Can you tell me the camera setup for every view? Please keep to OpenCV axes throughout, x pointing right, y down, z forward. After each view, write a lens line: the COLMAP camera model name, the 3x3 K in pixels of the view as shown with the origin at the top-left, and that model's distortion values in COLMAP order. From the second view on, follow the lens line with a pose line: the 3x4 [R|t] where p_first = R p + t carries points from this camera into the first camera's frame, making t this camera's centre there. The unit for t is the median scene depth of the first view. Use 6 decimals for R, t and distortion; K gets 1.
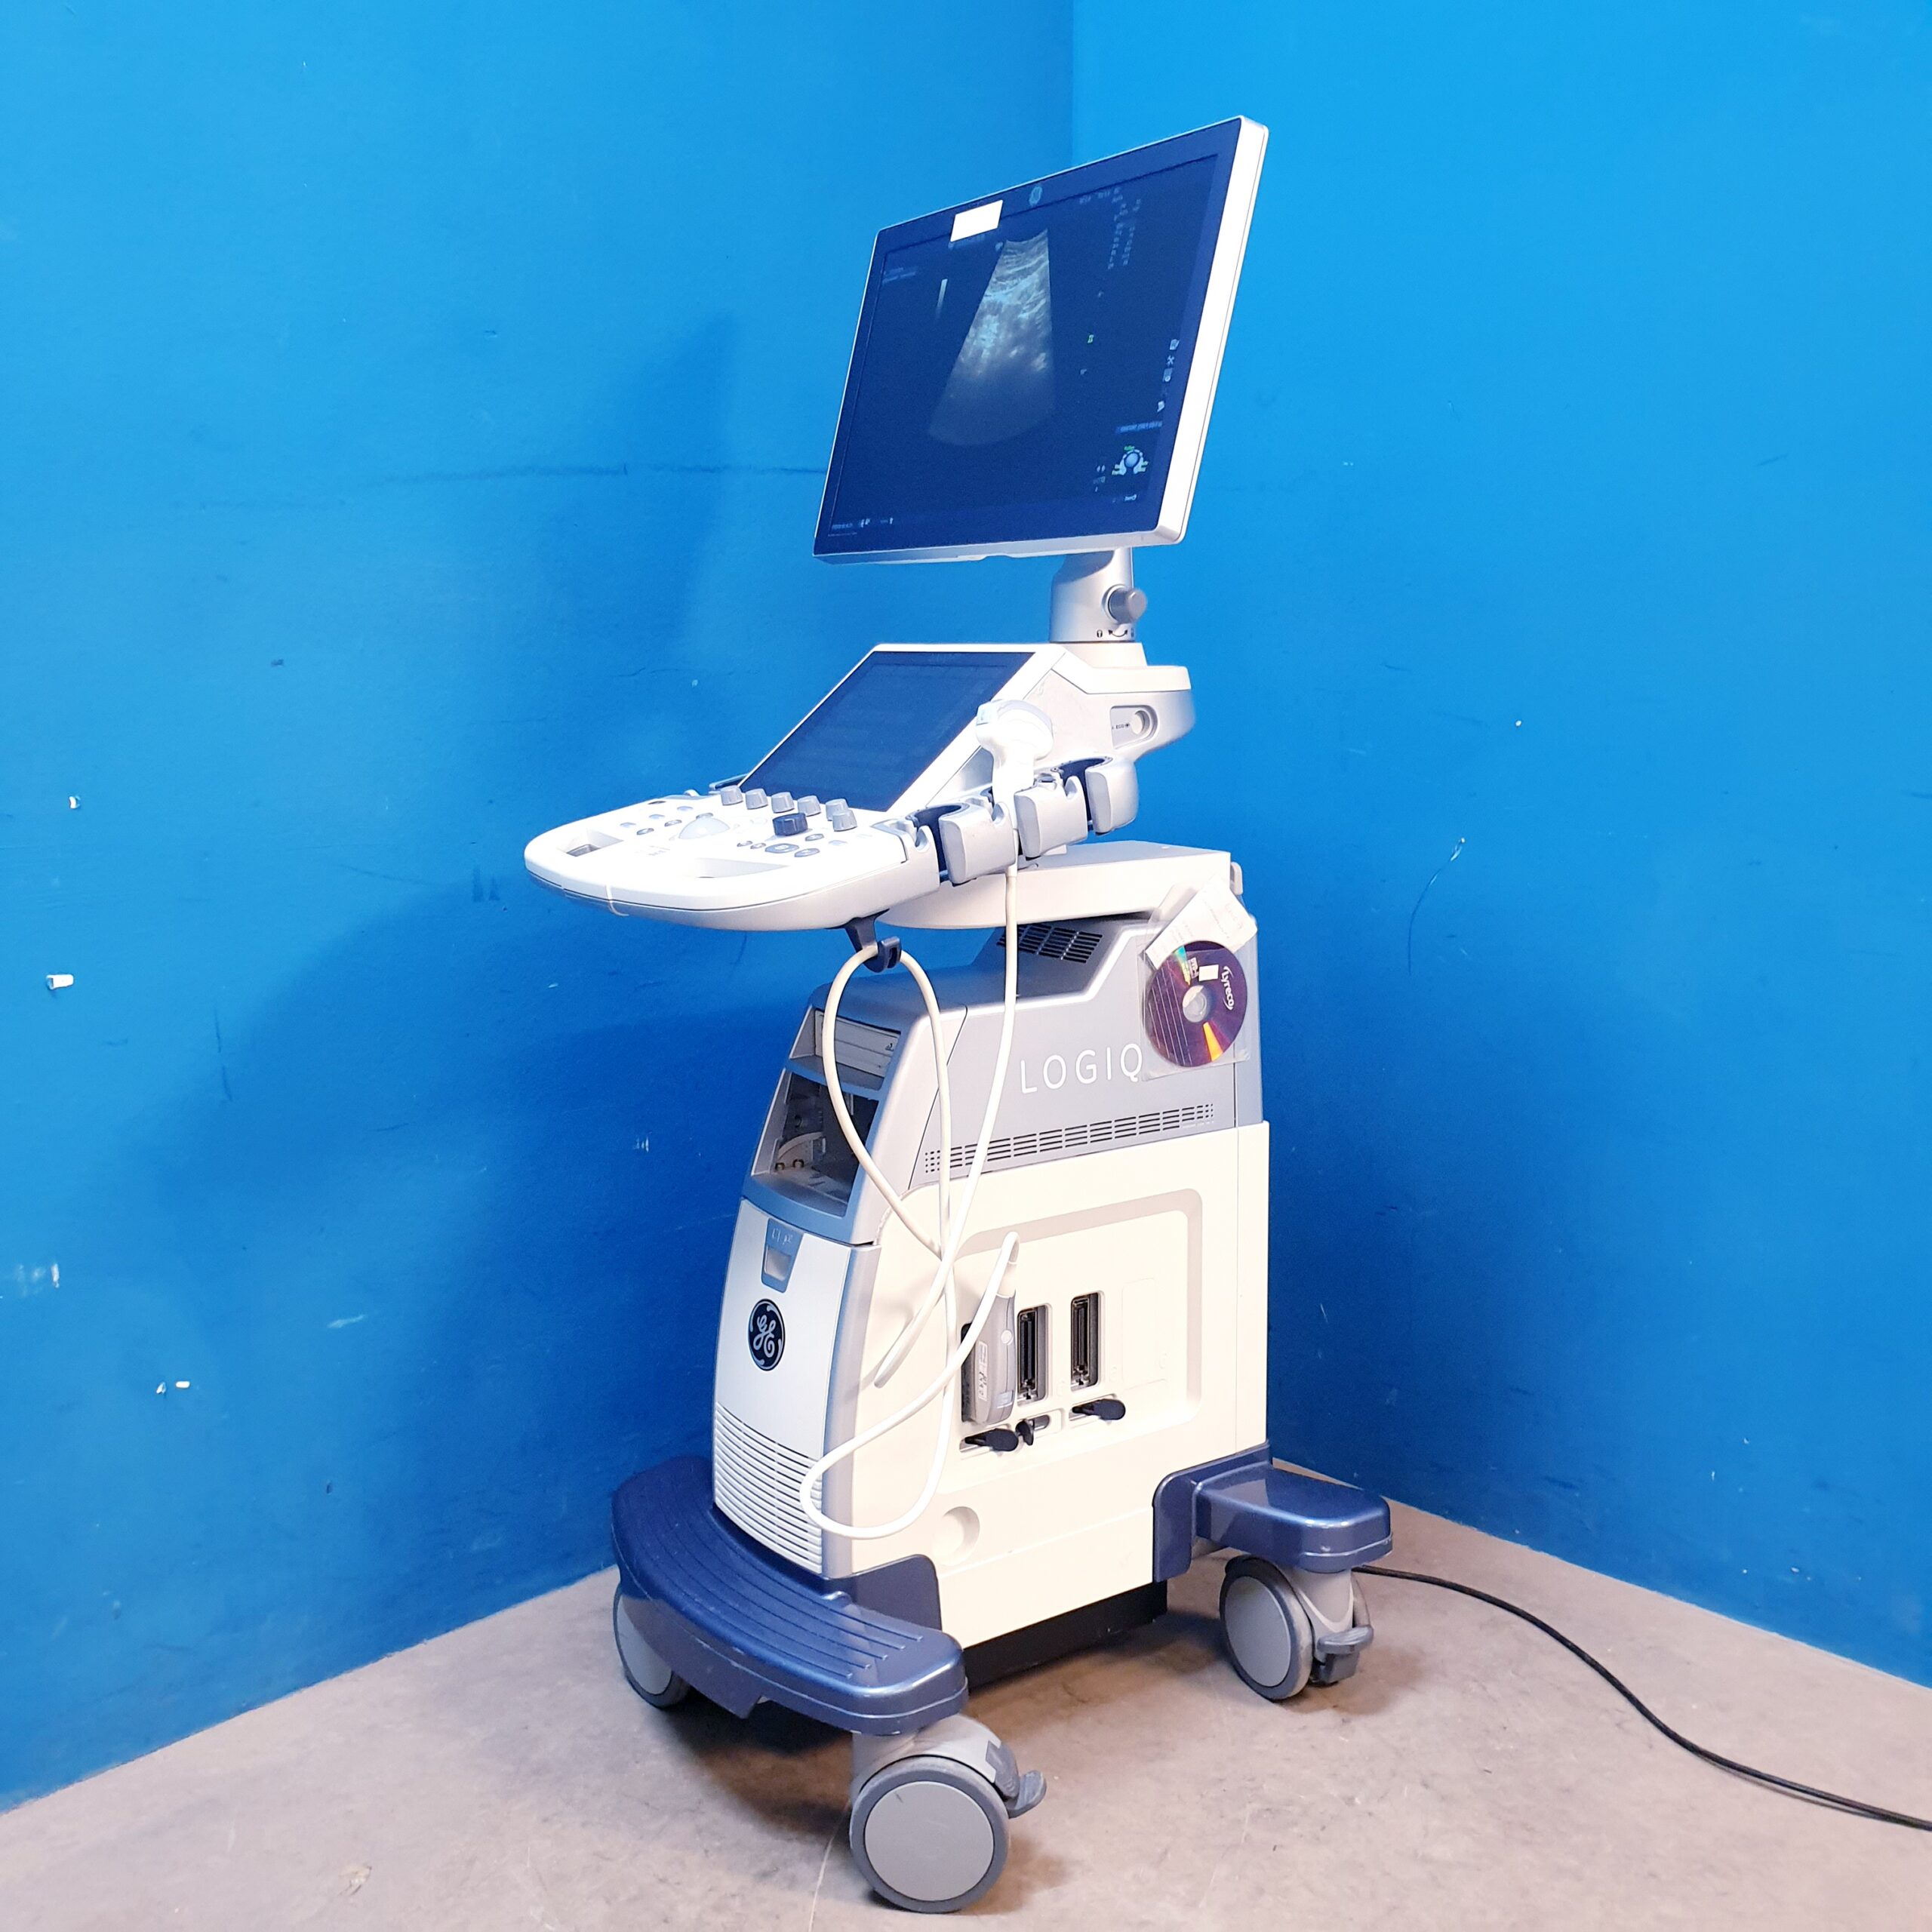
lens RADIAL K [[2064.3, 0, 976.9], [0, 2064.3, 952.5], [0, 0, 1]] dist [0.025189, 0.000000]
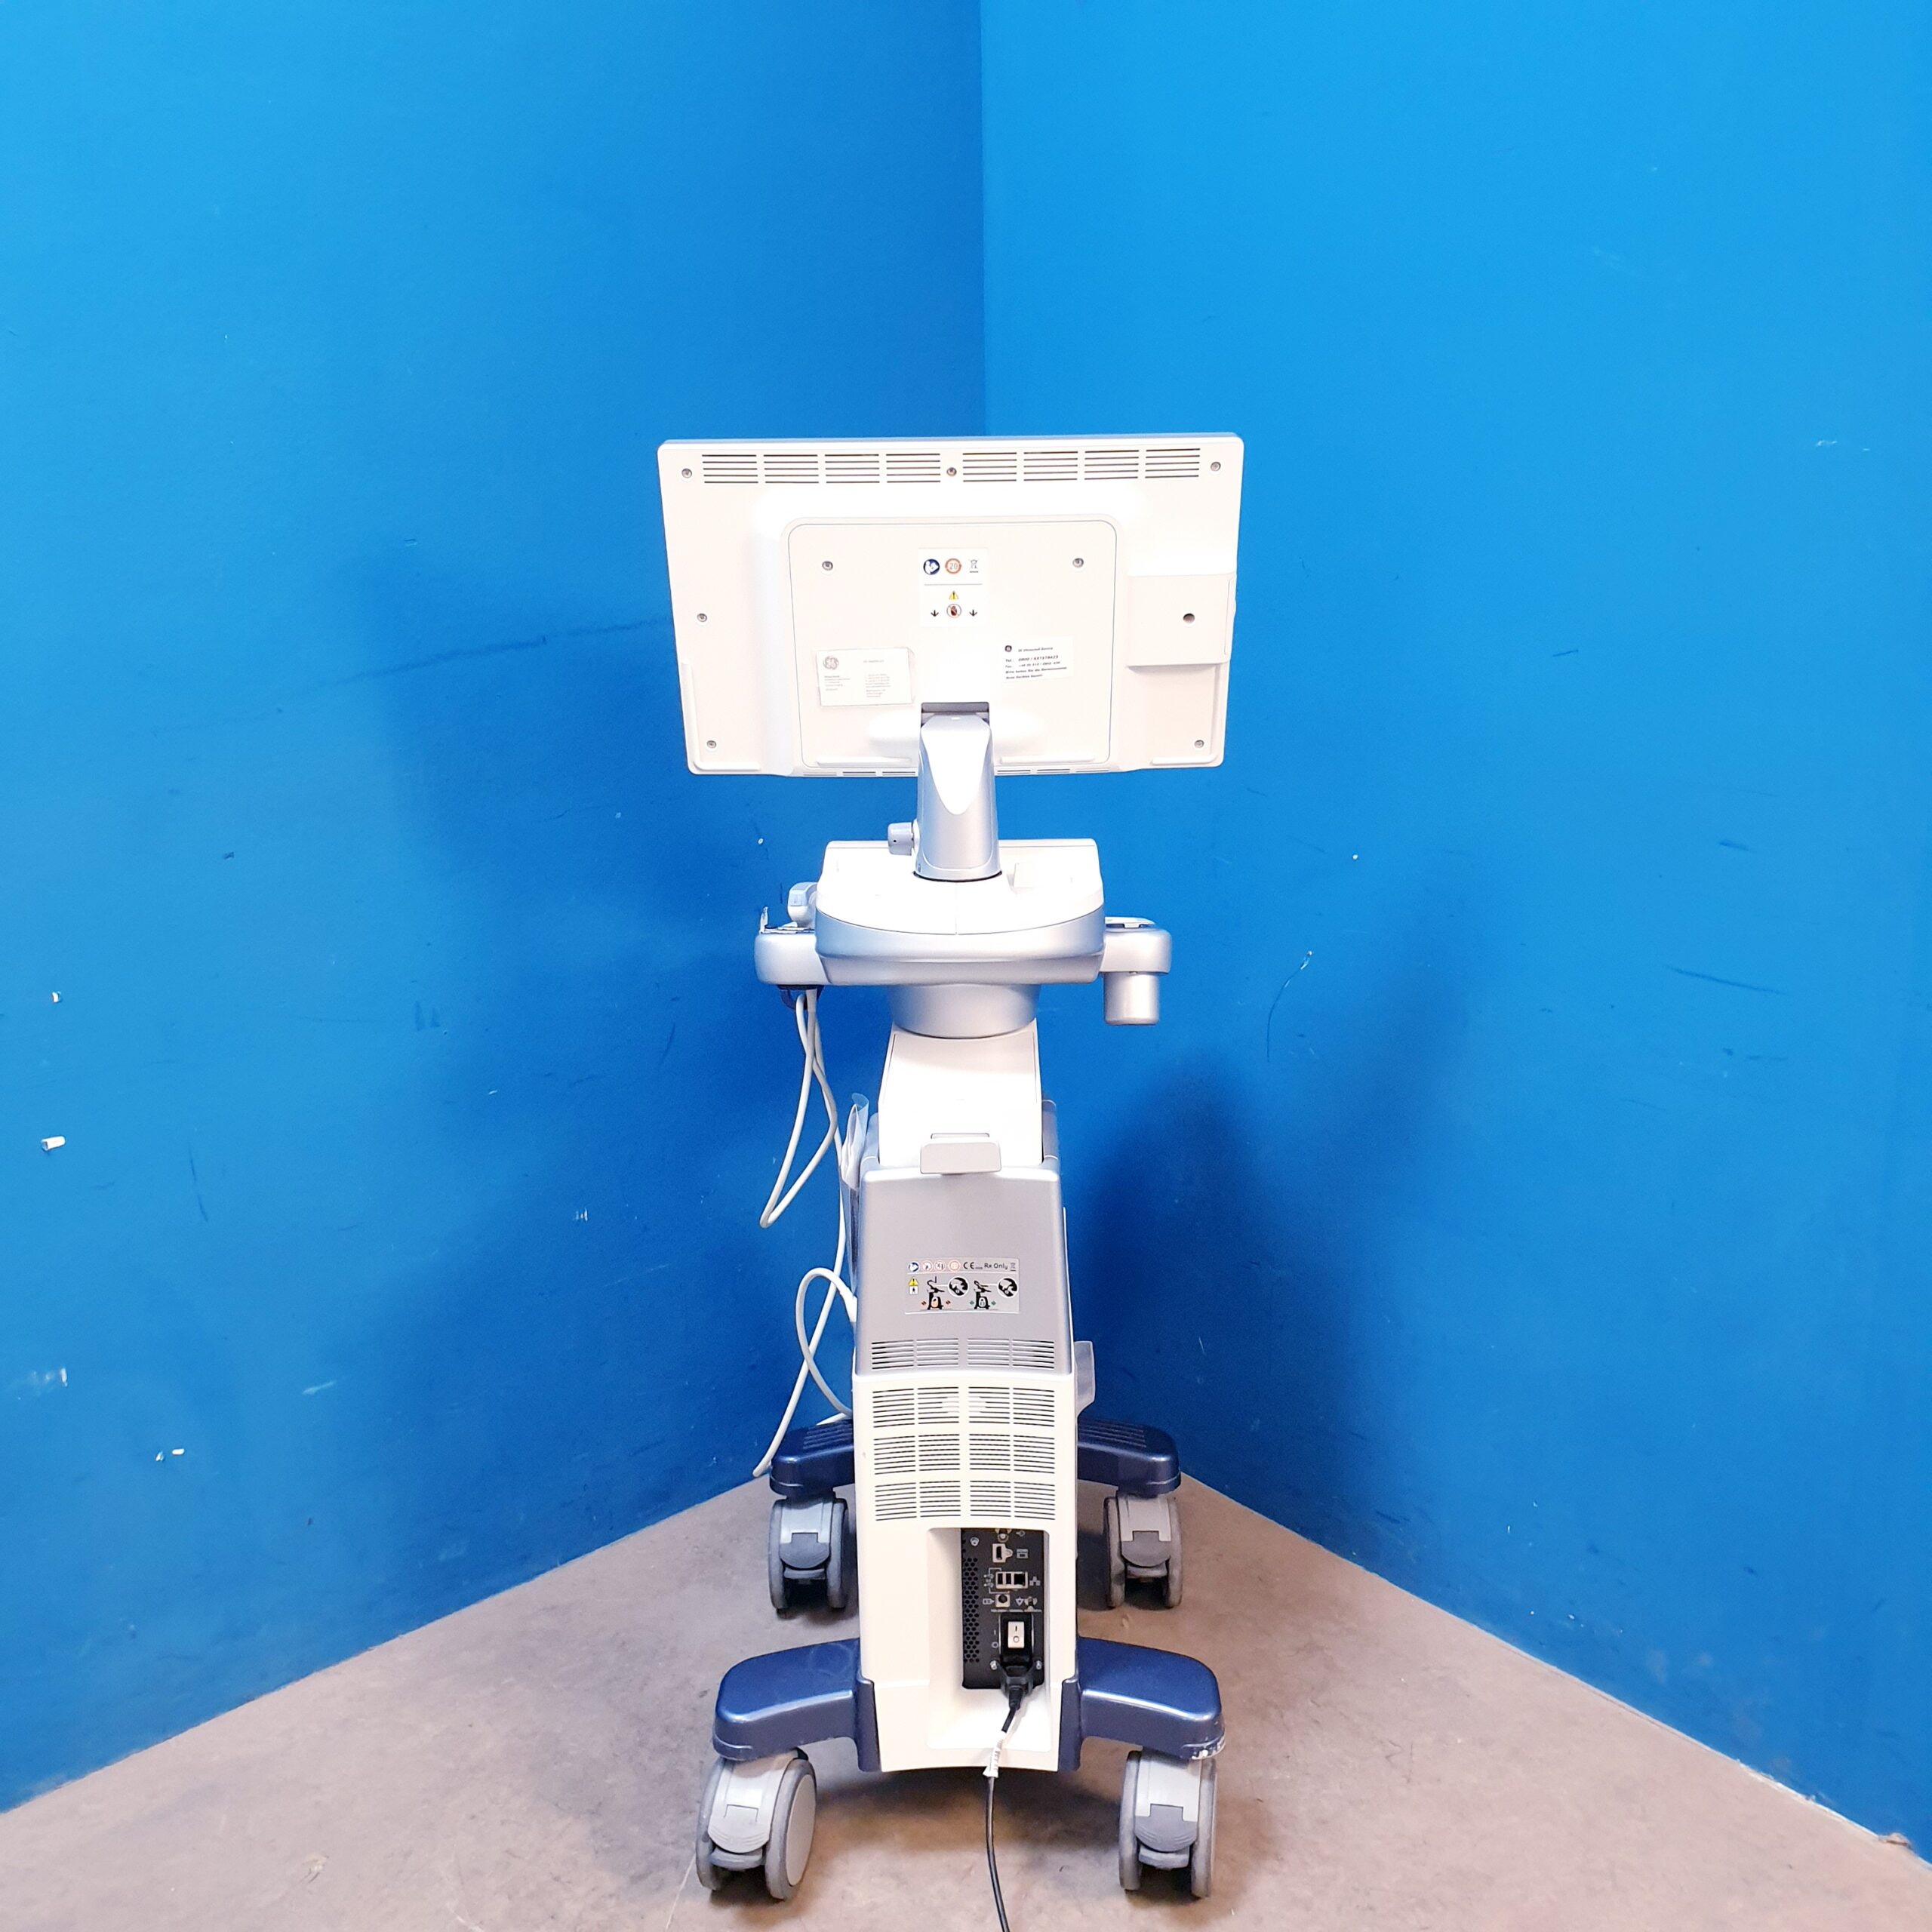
lens RADIAL K [[2064.3, 0, 965.6], [0, 2064.3, 962.8], [0, 0, 1]] dist [0.025189, 0.000000]
pose [[0.996963, 0.009071, -0.077352, 0.155627], [0.000116, 0.993020, 0.117949, -0.204908], [0.077882, -0.117600, 0.990002, -0.117812]]
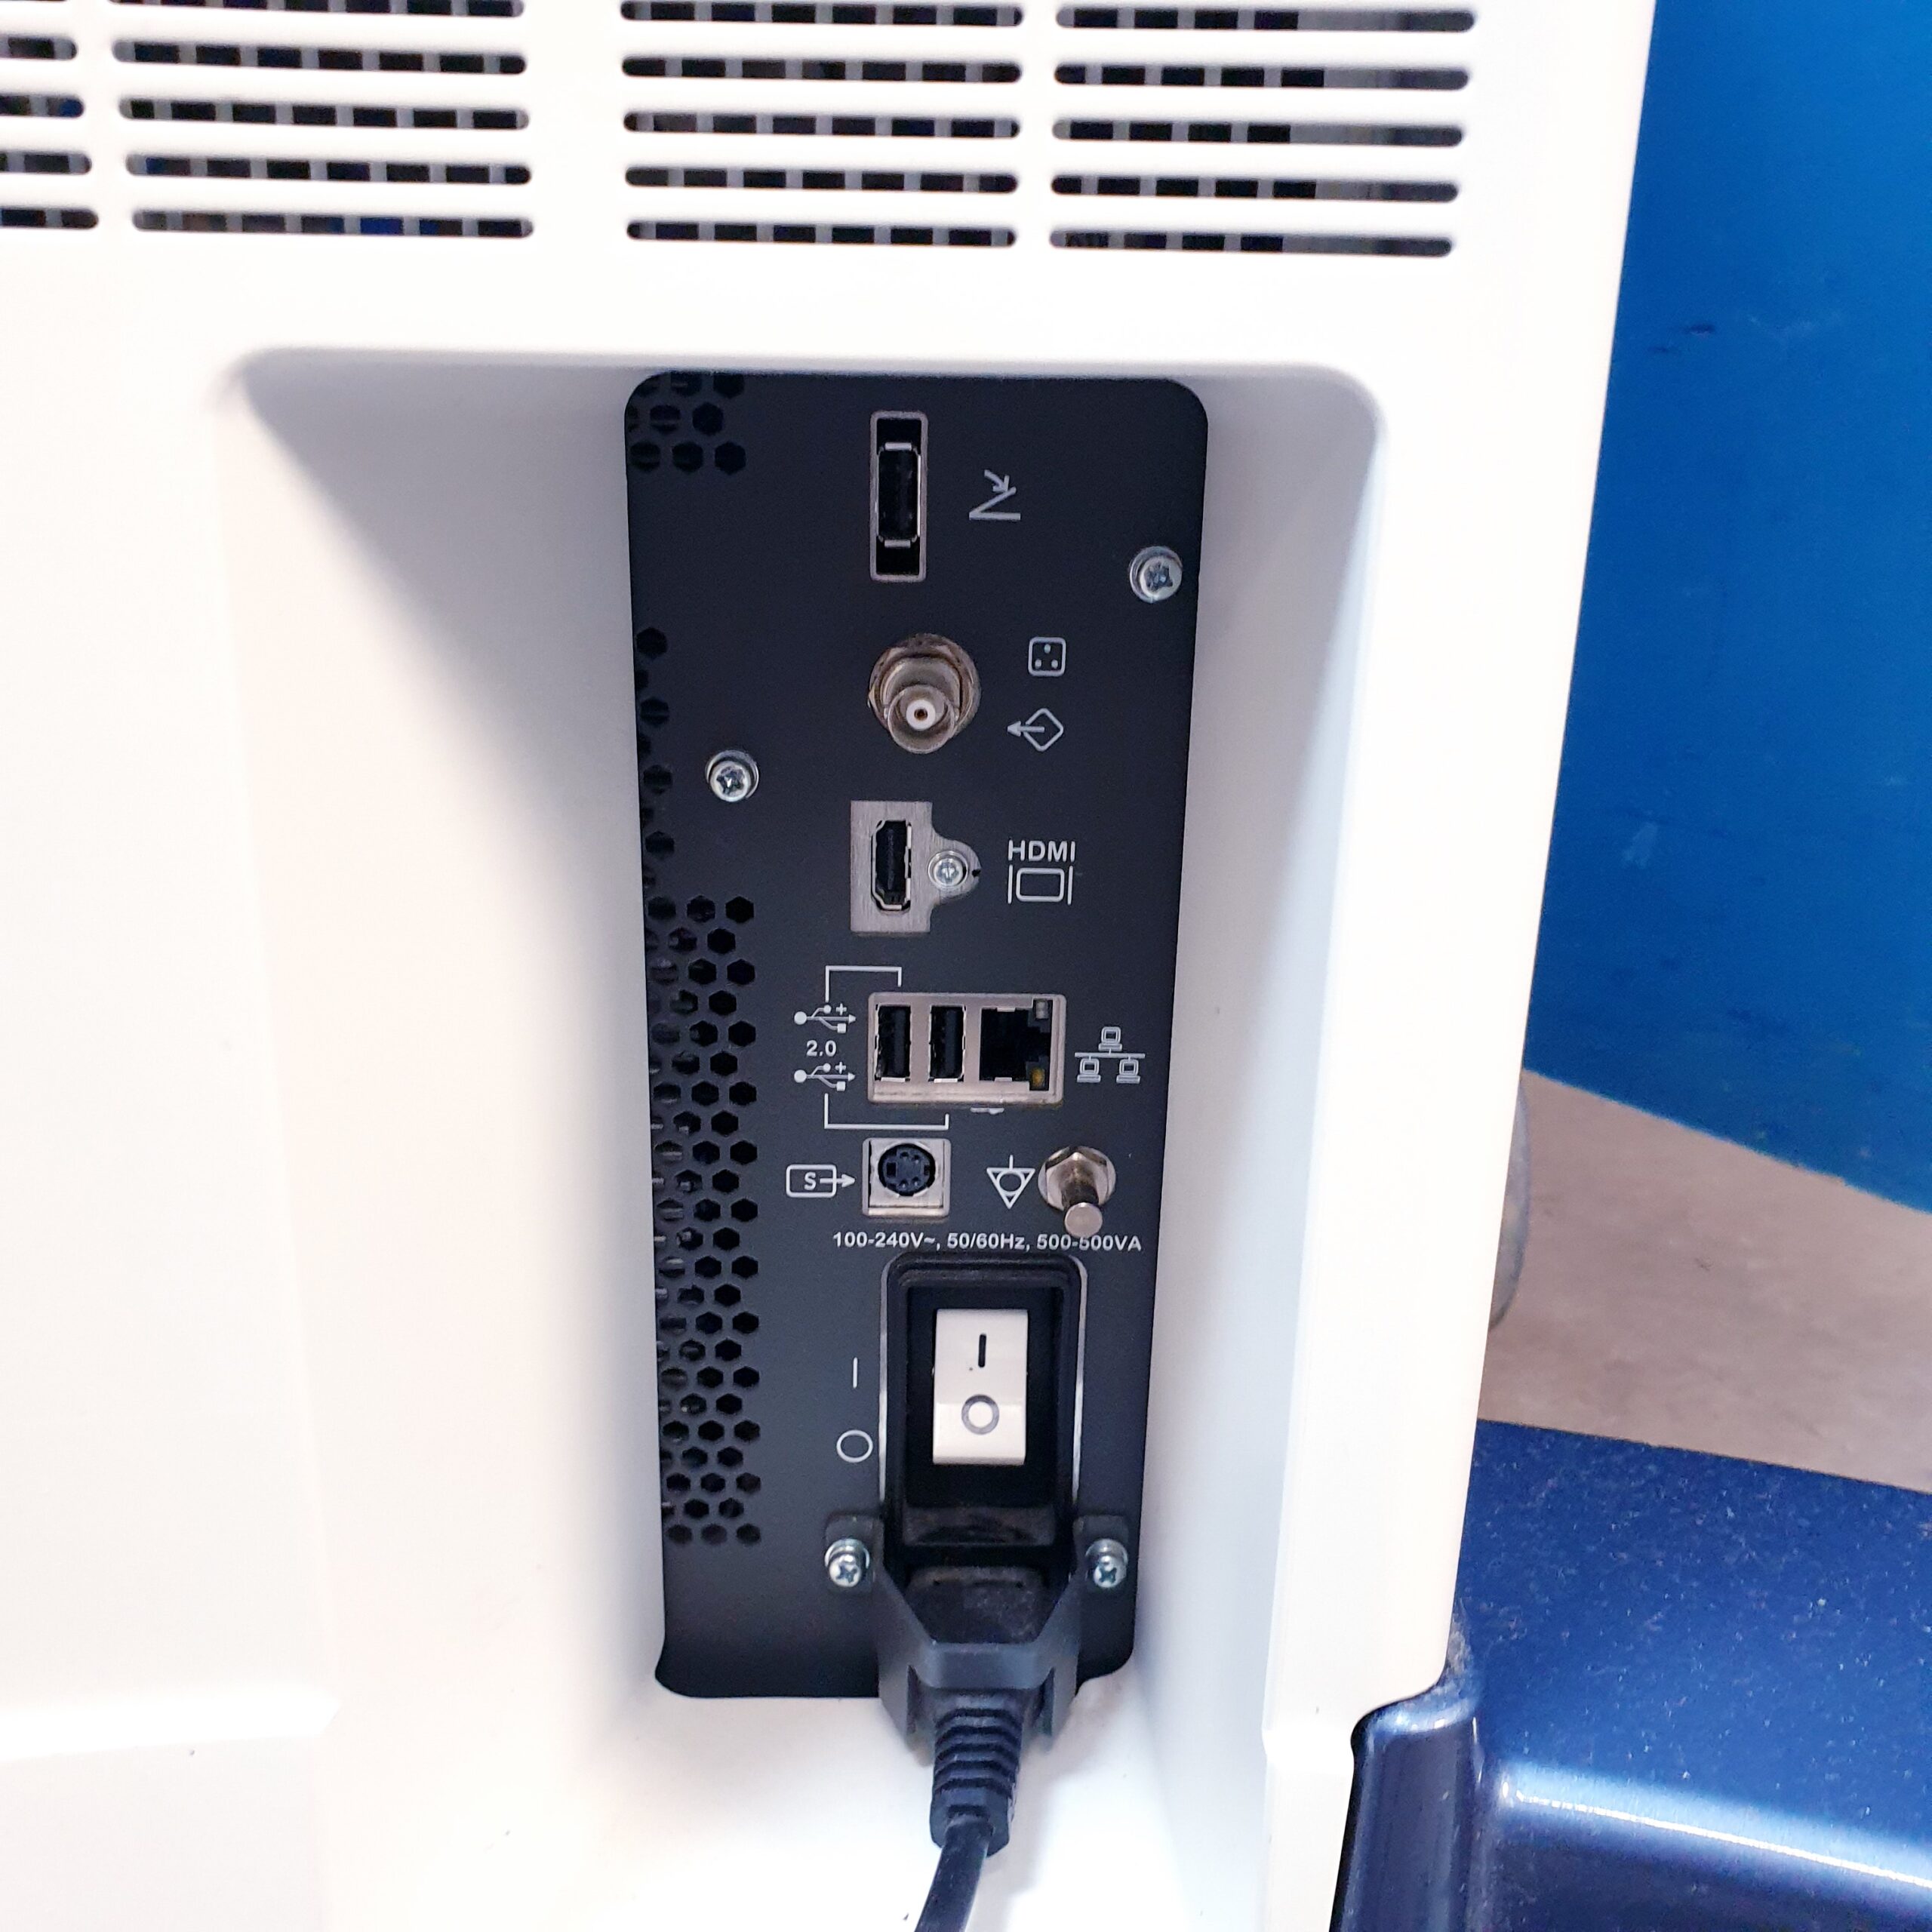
lens RADIAL K [[2064.3, 0, 982.6], [0, 2064.3, 979.0], [0, 0, 1]] dist [0.025189, 0.000000]
pose [[0.999171, 0.036334, -0.018337, 0.103742], [-0.031798, 0.978142, 0.205494, 0.197515], [0.025403, -0.204740, 0.978487, 0.740488]]
